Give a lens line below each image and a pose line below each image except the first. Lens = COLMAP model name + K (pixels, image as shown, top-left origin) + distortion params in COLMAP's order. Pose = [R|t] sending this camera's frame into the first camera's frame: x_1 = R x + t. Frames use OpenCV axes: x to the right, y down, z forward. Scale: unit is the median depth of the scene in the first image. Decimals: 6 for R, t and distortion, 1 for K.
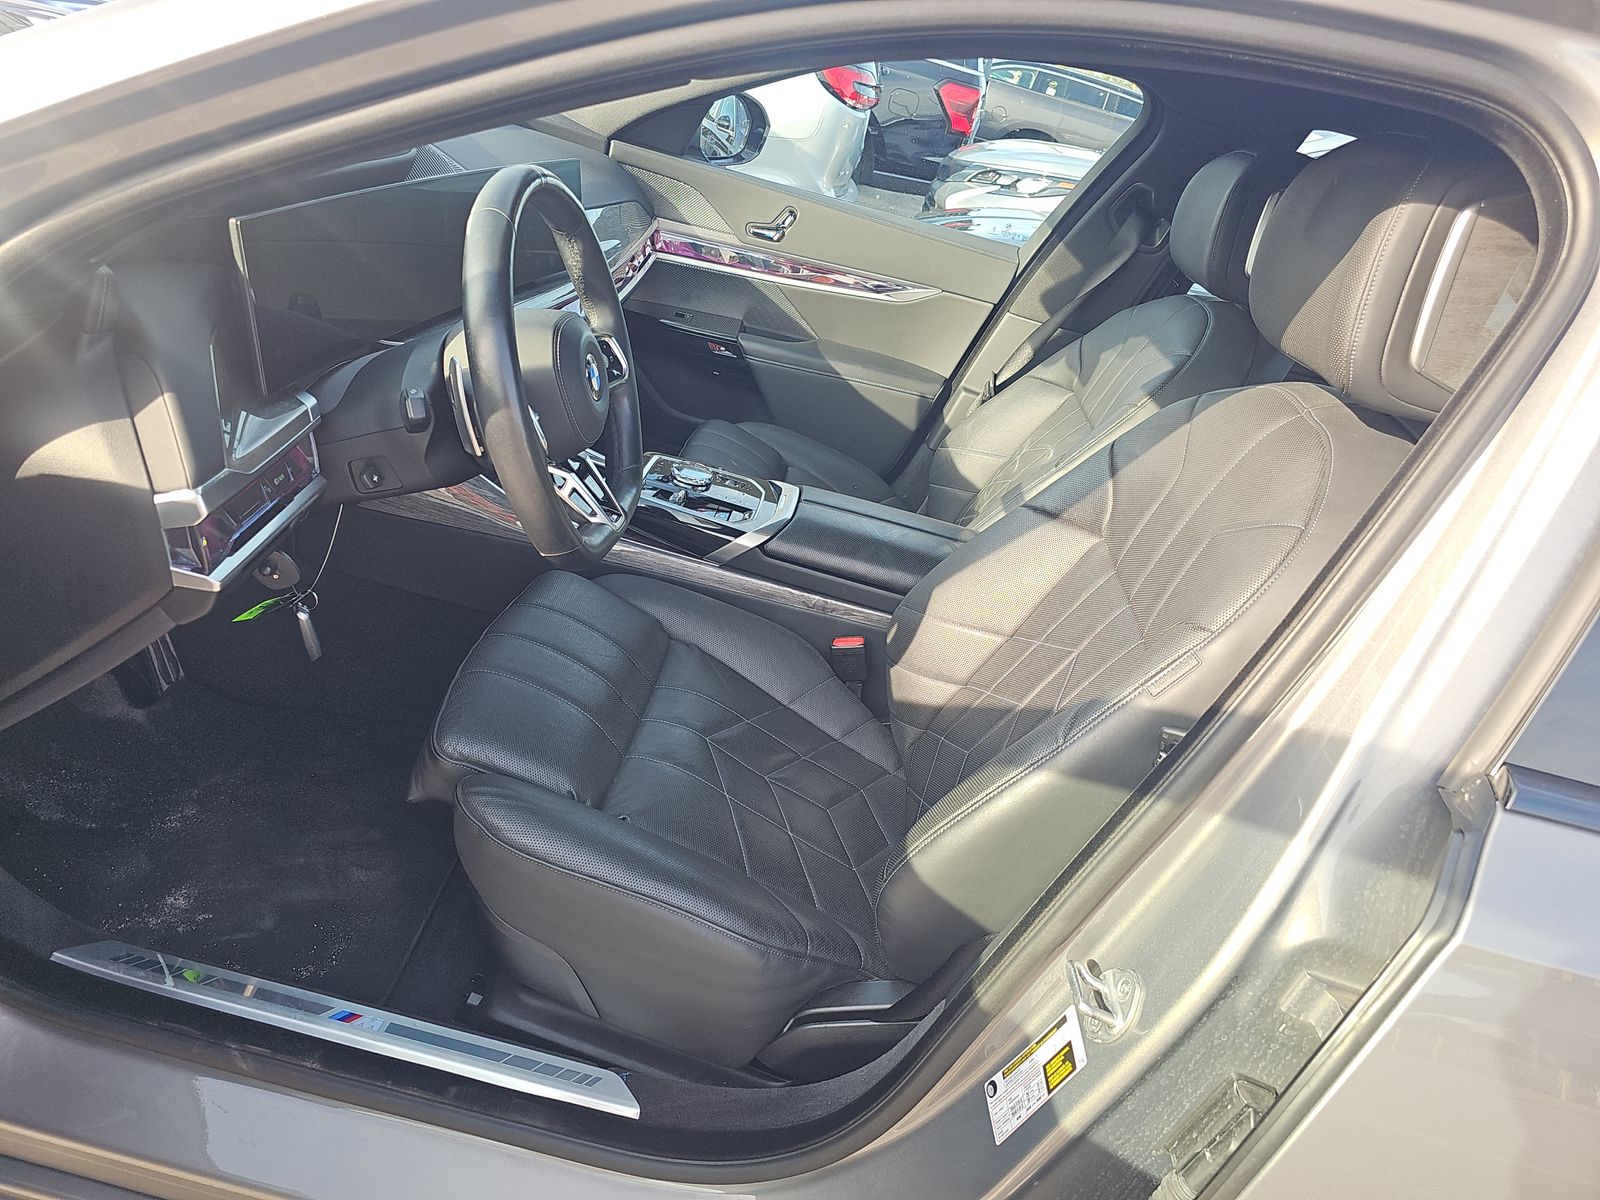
lens RADIAL K [[1076.1, 0, 798.5], [0, 1076.1, 609.8], [0, 0, 1]] dist [0.027838, -0.030714]
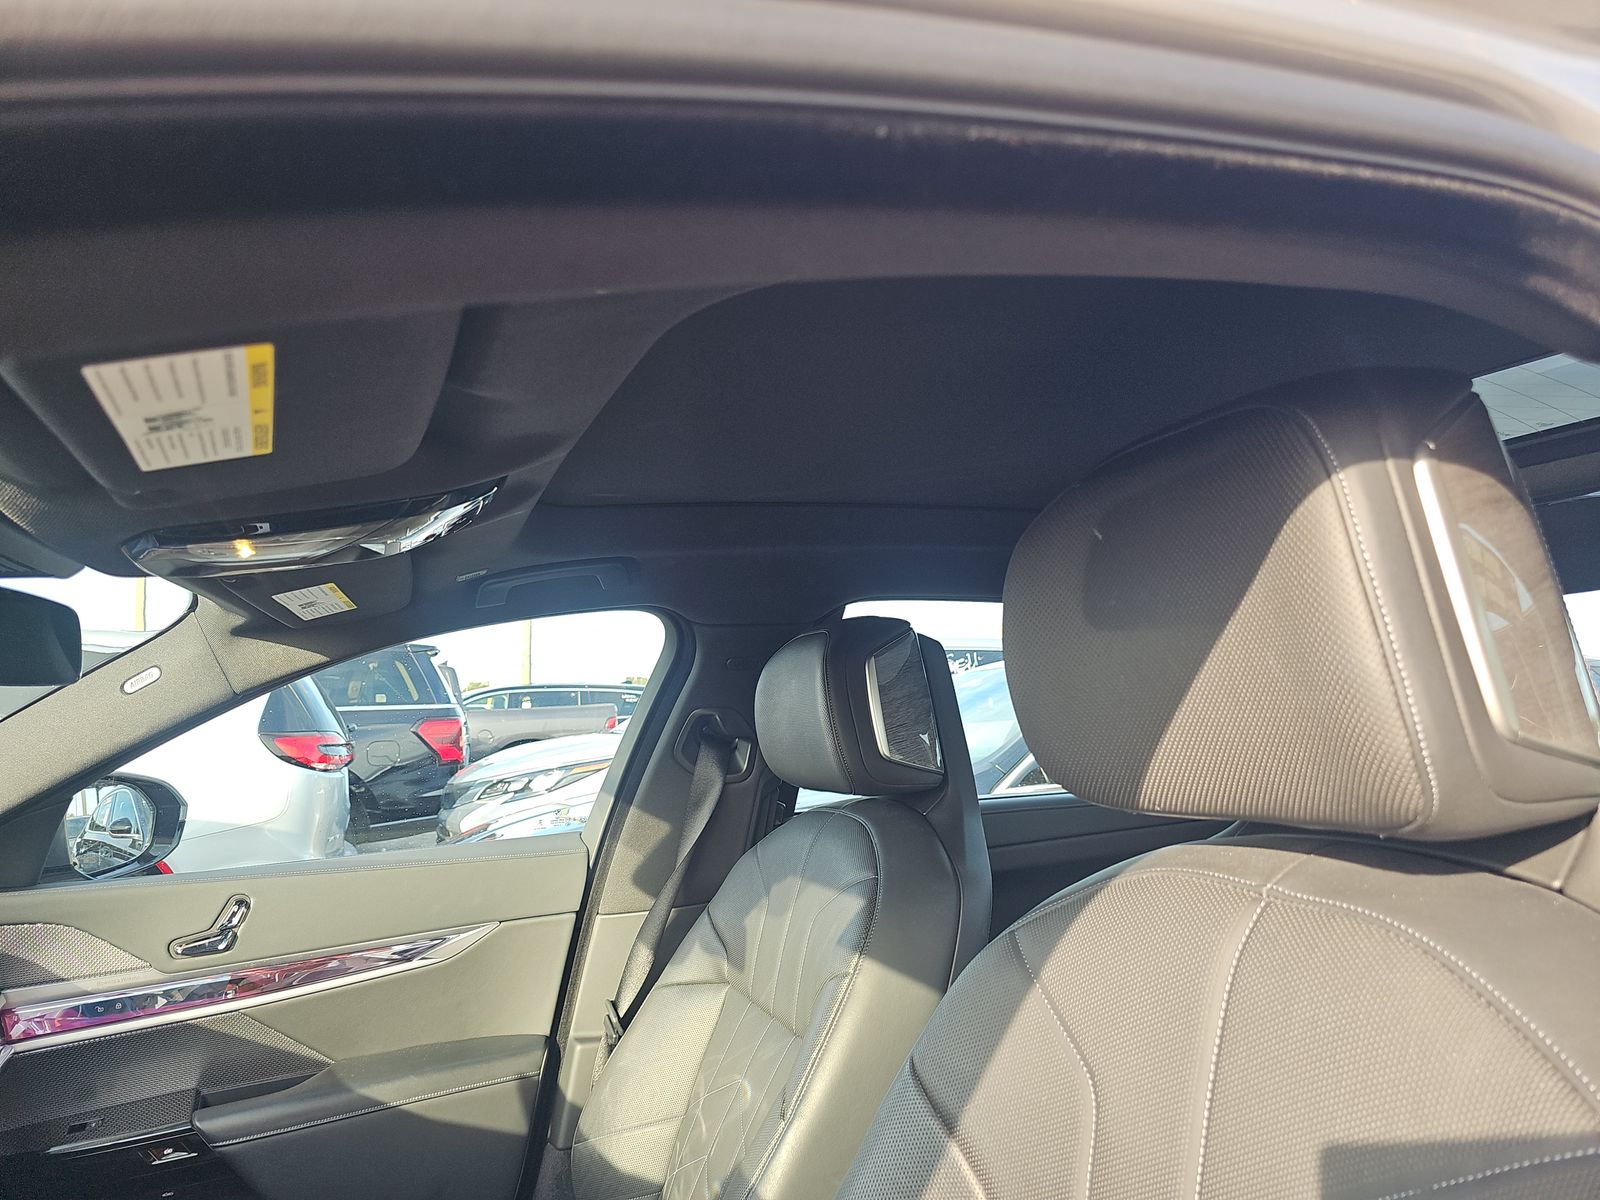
lens RADIAL K [[1076.1, 0, 816.1], [0, 1076.1, 604.9], [0, 0, 1]] dist [0.027838, -0.030714]
pose [[0.849439, -0.243711, 0.468037, 0.027293], [0.448459, 0.800847, -0.396899, -0.084183], [-0.278097, 0.547037, 0.789565, 0.255715]]
